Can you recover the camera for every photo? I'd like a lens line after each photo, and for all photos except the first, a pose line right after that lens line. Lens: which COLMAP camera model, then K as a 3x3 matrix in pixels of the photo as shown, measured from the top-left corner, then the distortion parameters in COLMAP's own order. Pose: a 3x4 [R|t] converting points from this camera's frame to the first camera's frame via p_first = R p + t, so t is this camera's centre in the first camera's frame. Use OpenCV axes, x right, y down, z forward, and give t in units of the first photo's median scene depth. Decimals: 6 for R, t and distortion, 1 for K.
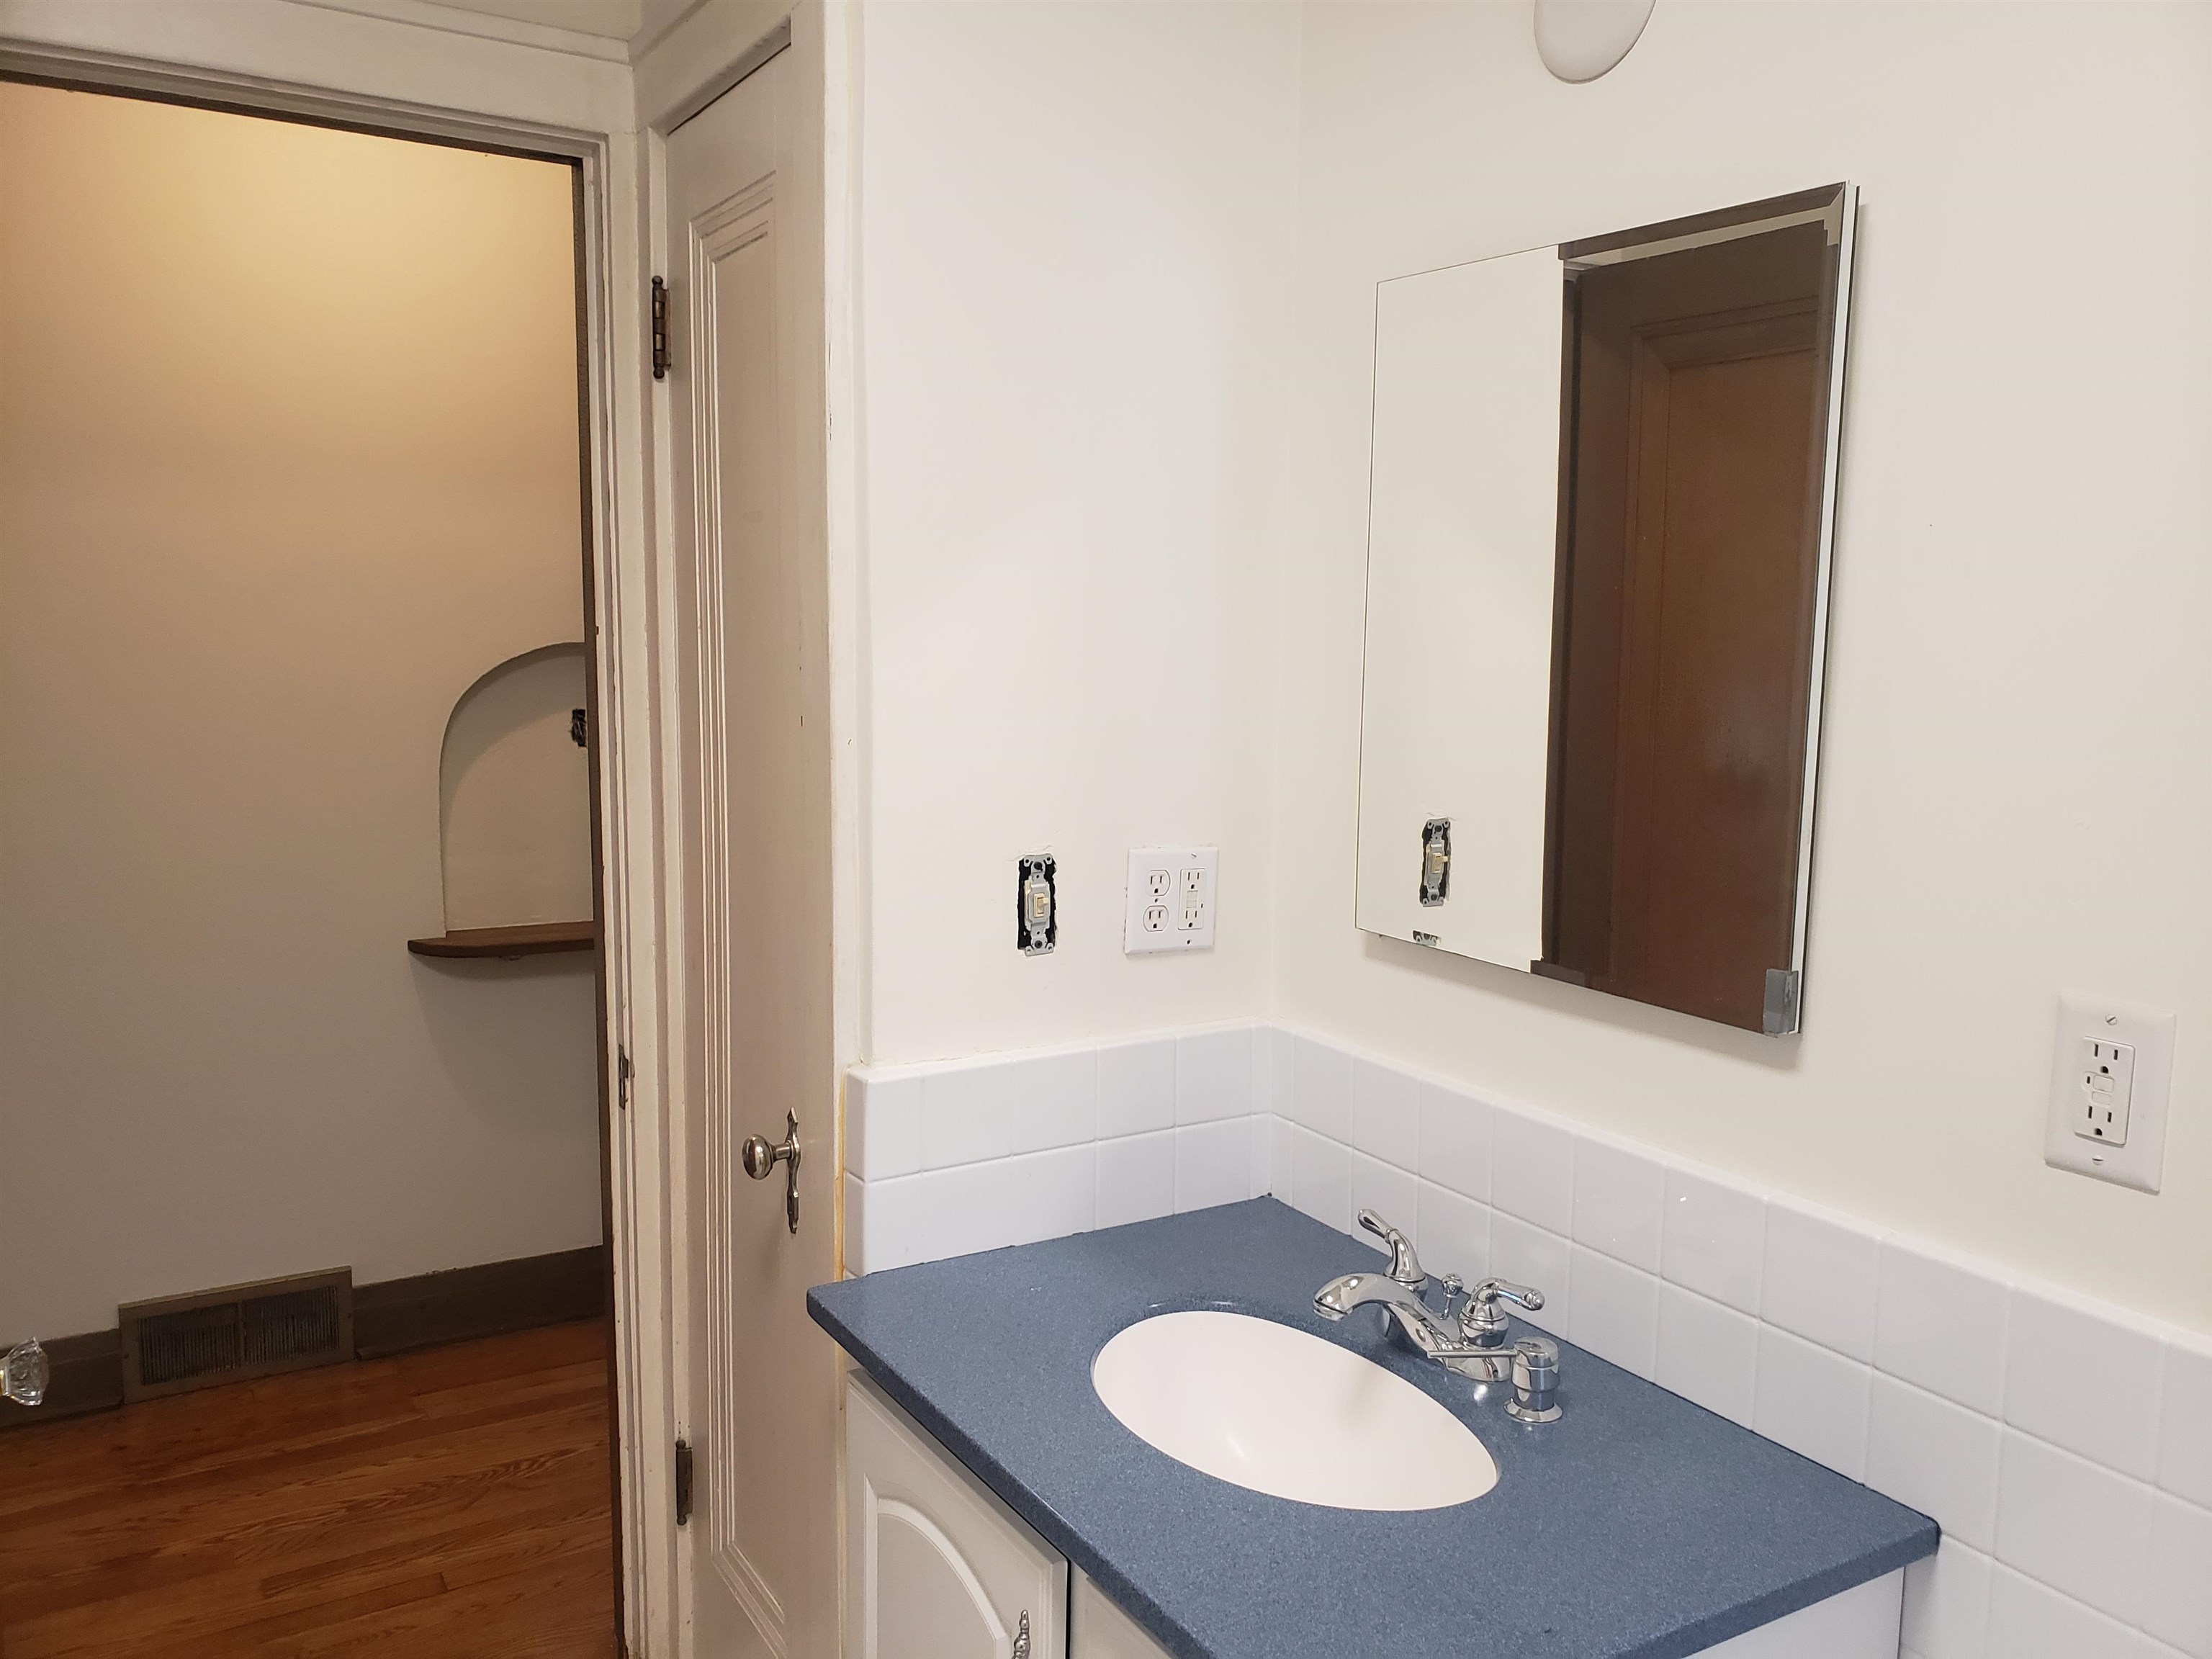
lens RADIAL K [[1719.2, 0, 1106.0], [0, 1719.2, 829.5], [0, 0, 1]] dist [0.032148, -0.003439]
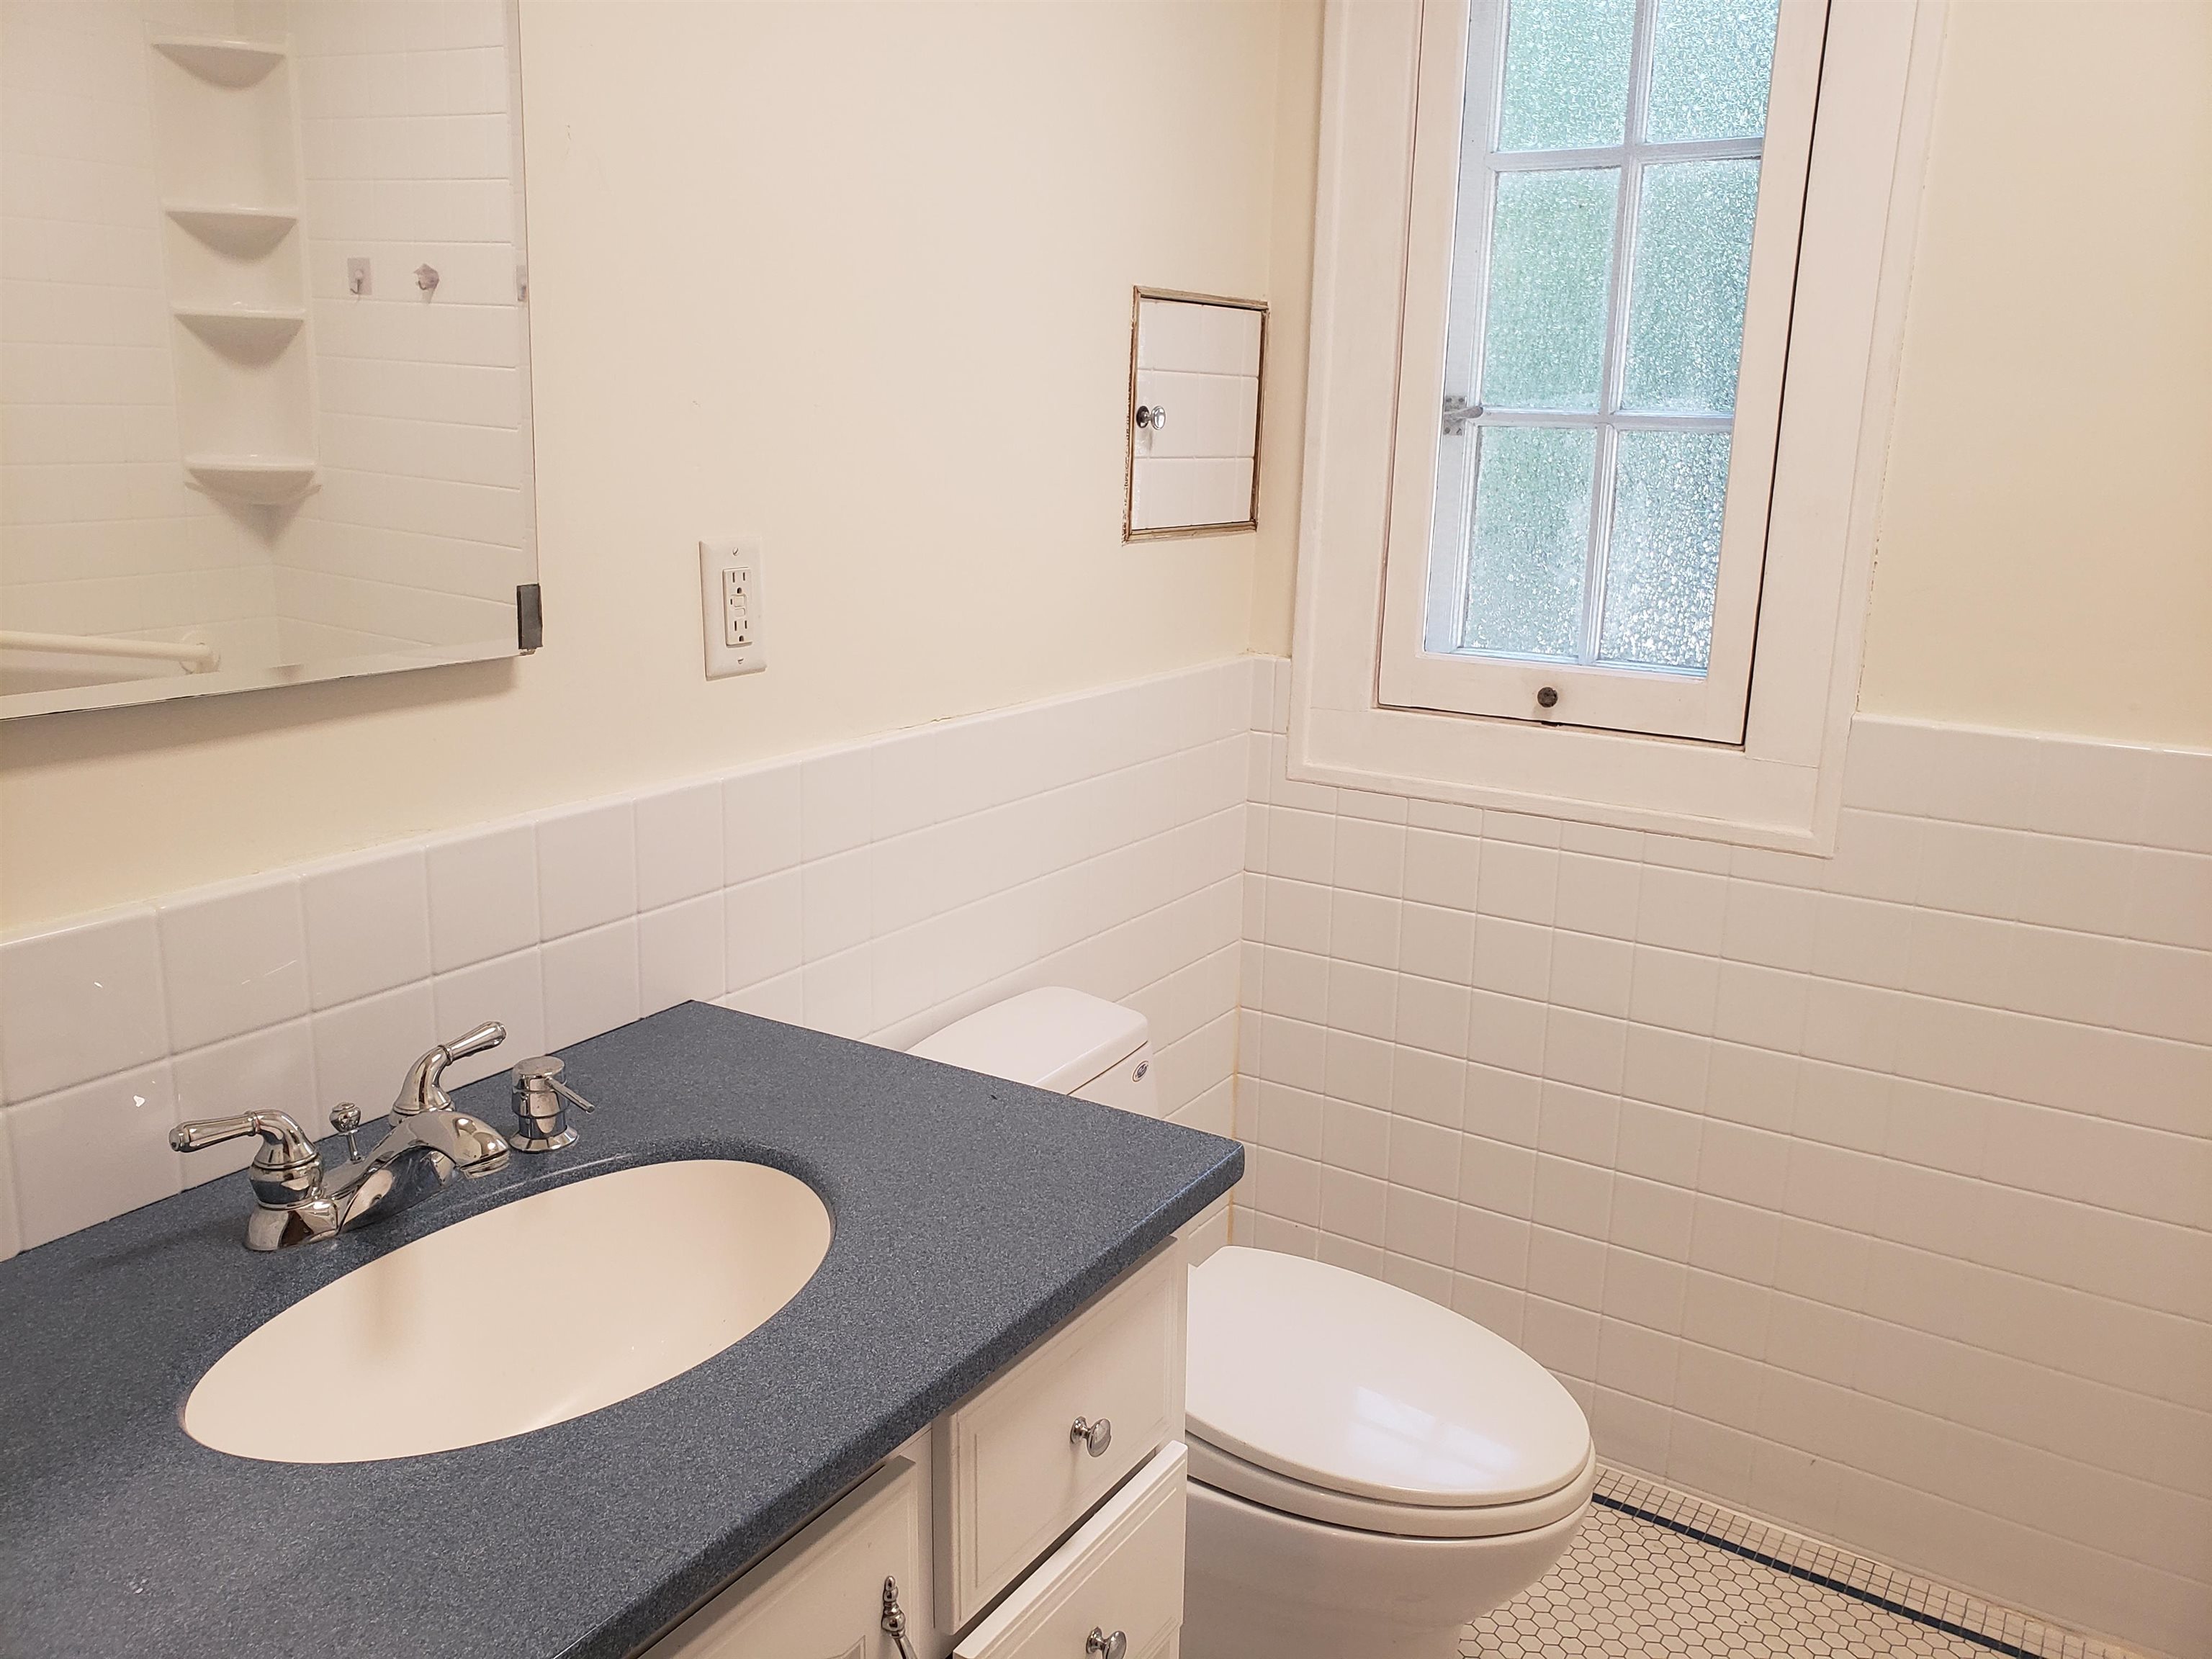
lens RADIAL K [[1719.2, 0, 1106.0], [0, 1719.2, 829.5], [0, 0, 1]] dist [0.032148, -0.003439]
pose [[-0.426594, -0.240627, 0.871847, -0.725711], [0.090618, 0.947737, 0.305912, -0.064451], [-0.899892, 0.209505, -0.382494, 1.276058]]
